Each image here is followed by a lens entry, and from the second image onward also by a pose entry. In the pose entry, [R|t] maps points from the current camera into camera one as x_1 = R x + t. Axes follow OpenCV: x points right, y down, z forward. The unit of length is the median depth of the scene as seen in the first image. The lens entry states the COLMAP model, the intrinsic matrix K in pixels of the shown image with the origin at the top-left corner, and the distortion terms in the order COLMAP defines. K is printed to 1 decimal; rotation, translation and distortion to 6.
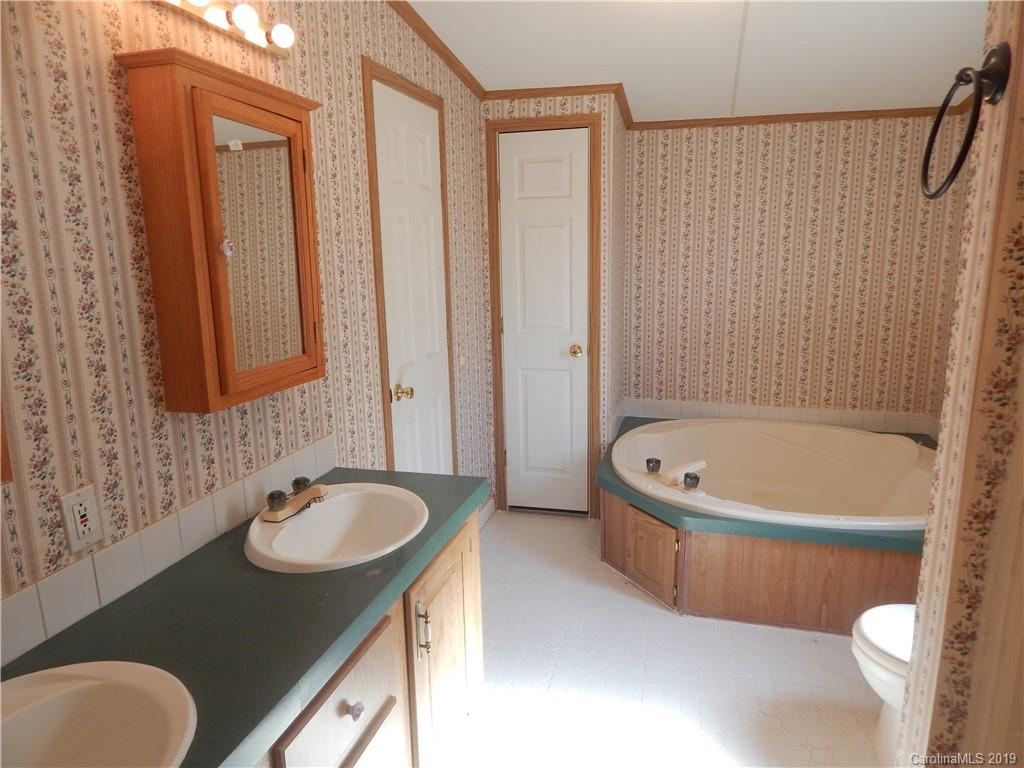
lens RADIAL K [[683.2, 0, 517.4], [0, 683.2, 380.4], [0, 0, 1]] dist [0.015496, -0.006236]
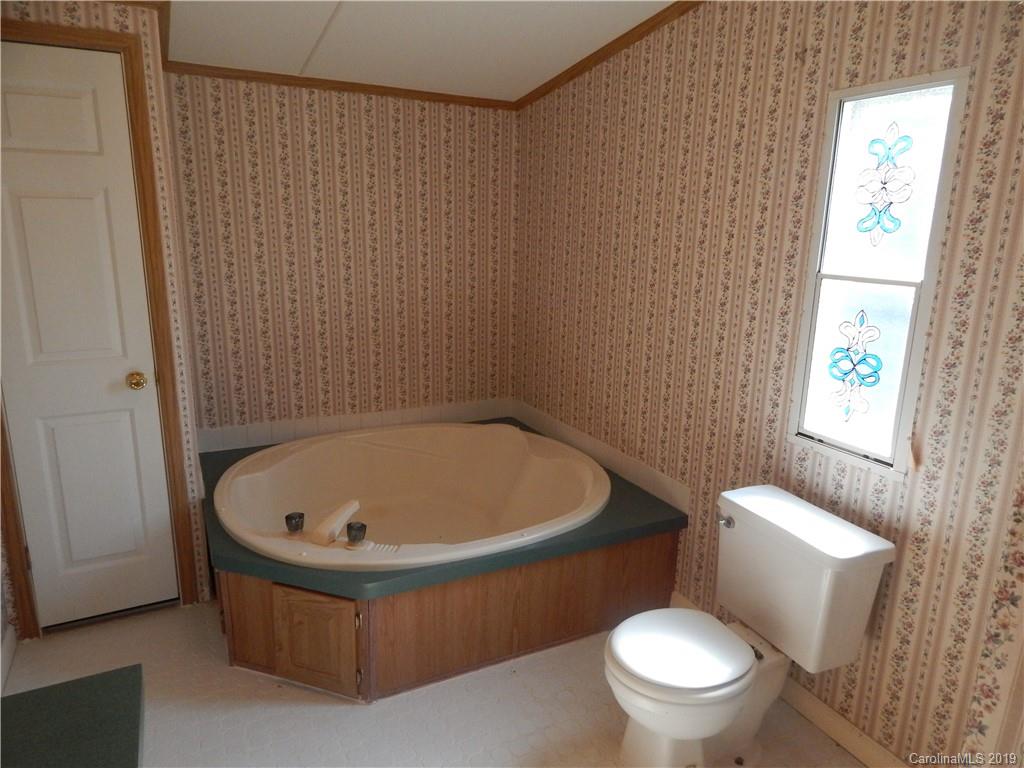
lens RADIAL K [[683.2, 0, 517.4], [0, 683.2, 380.4], [0, 0, 1]] dist [0.015496, -0.006236]
pose [[0.743750, -0.124009, 0.656855, -0.086642], [0.108670, 0.992000, 0.064236, -0.047785], [-0.659566, 0.023605, 0.751276, 0.228218]]
